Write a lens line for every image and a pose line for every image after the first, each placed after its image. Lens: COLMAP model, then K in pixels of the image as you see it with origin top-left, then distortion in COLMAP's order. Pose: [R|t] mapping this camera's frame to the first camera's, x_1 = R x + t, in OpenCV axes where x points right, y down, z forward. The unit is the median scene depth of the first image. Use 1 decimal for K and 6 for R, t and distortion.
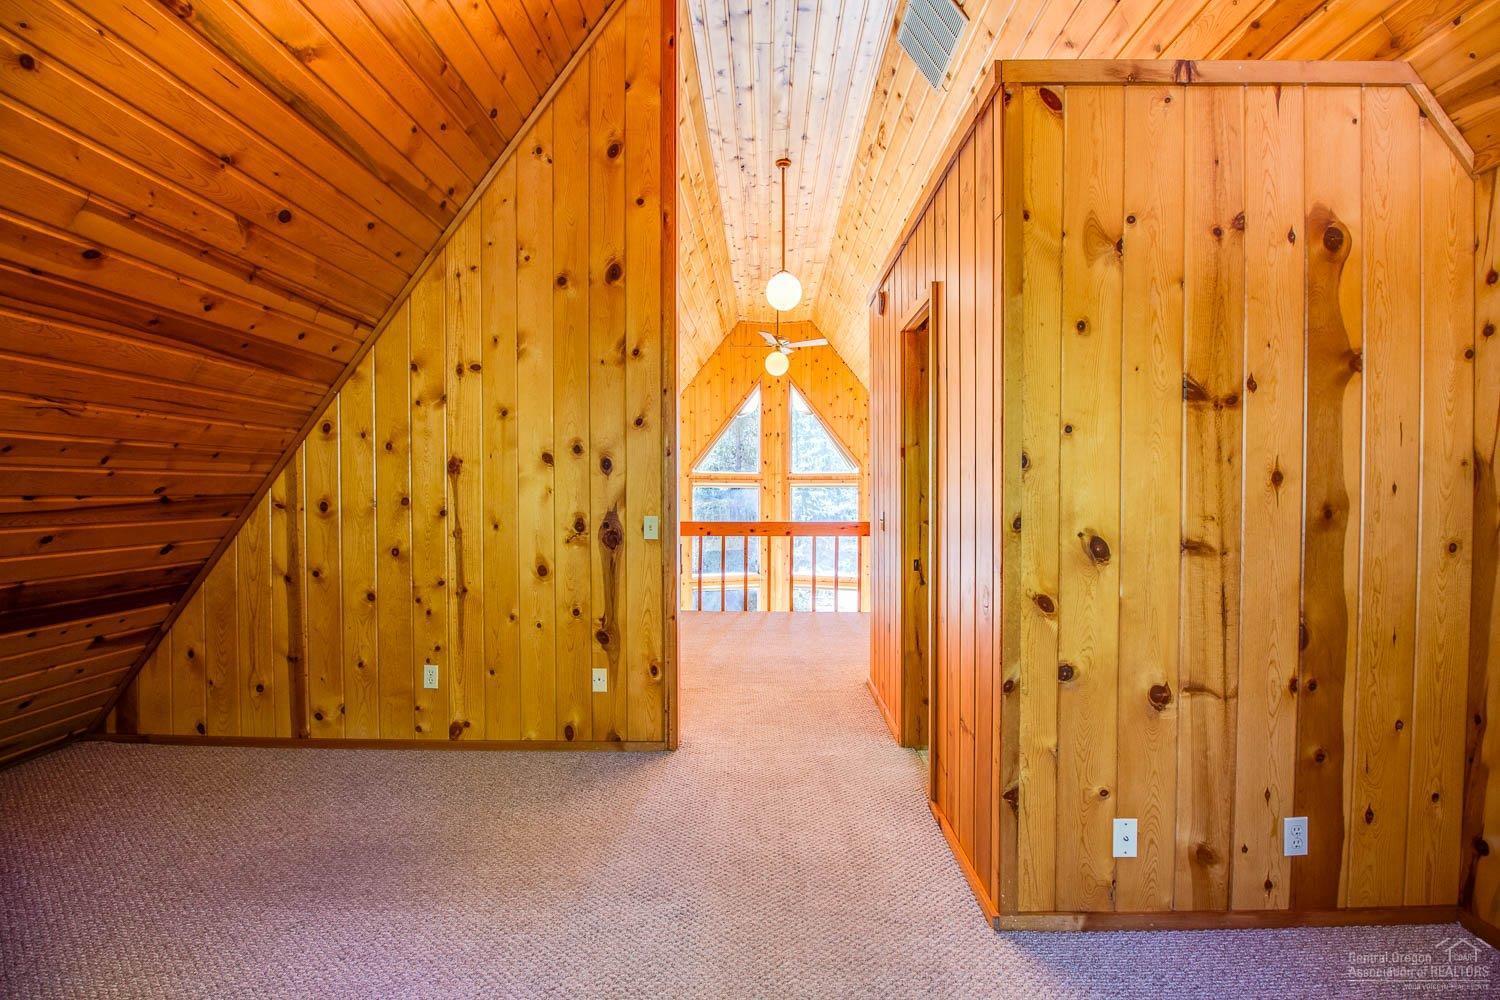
lens RADIAL K [[710.7, 0, 752.7], [0, 710.7, 500.0], [0, 0, 1]] dist [-0.001809, -0.002283]
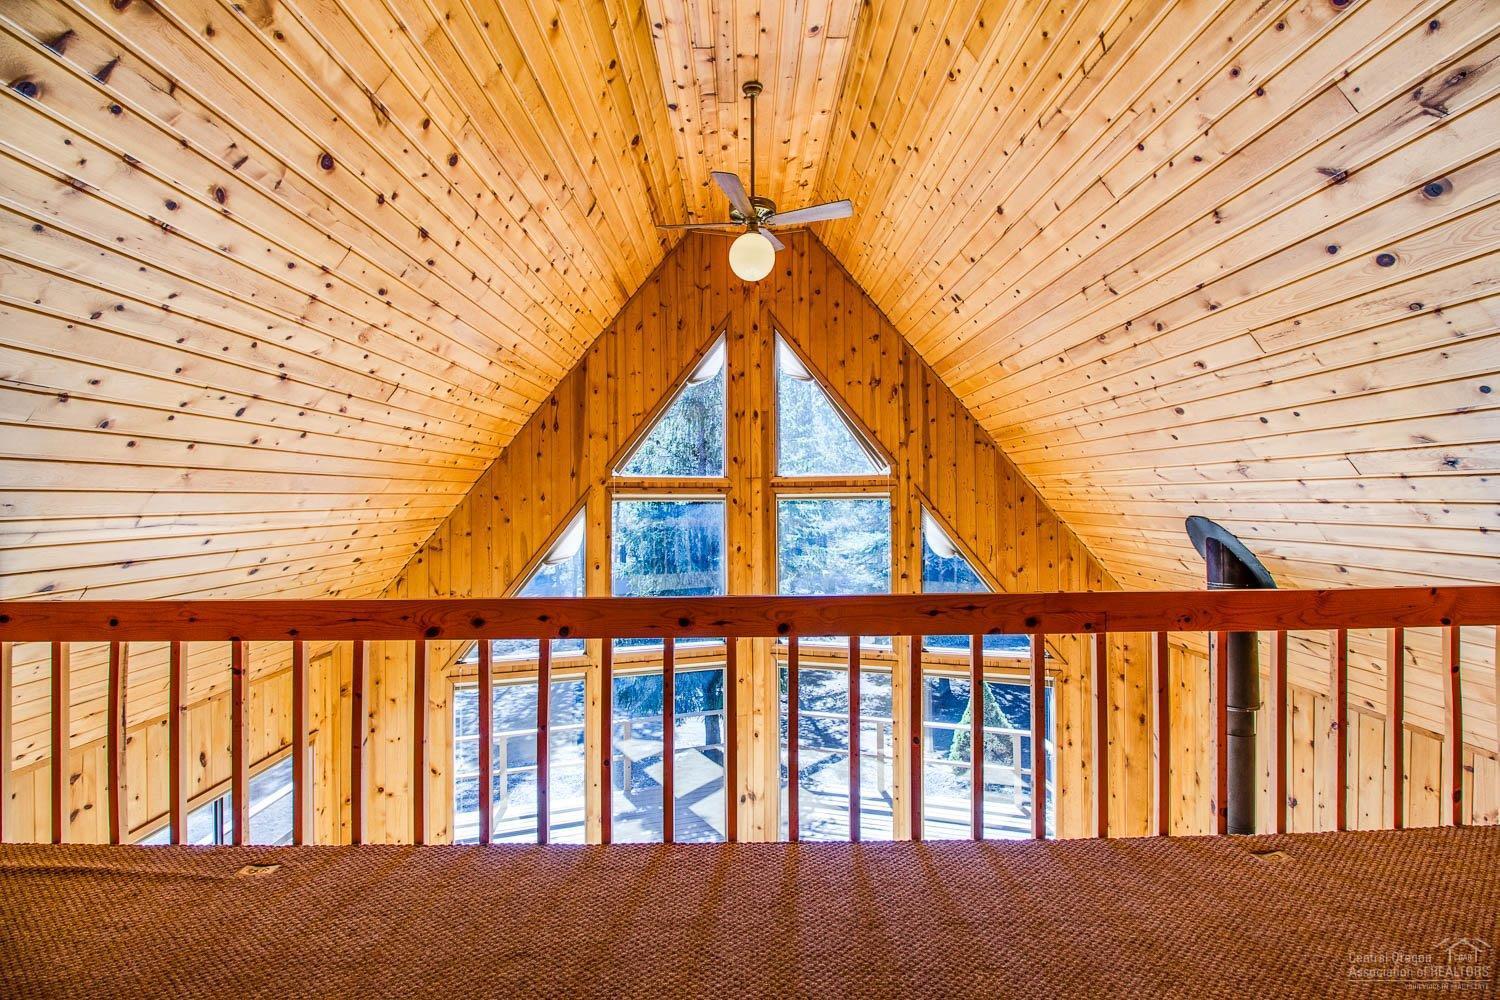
lens RADIAL K [[710.7, 0, 757.7], [0, 710.7, 494.0], [0, 0, 1]] dist [-0.001809, -0.002283]
pose [[0.999312, -0.007776, 0.036267, 0.014968], [0.008672, 0.999659, -0.024616, -0.008510], [-0.036063, 0.024914, 0.999039, 0.399039]]
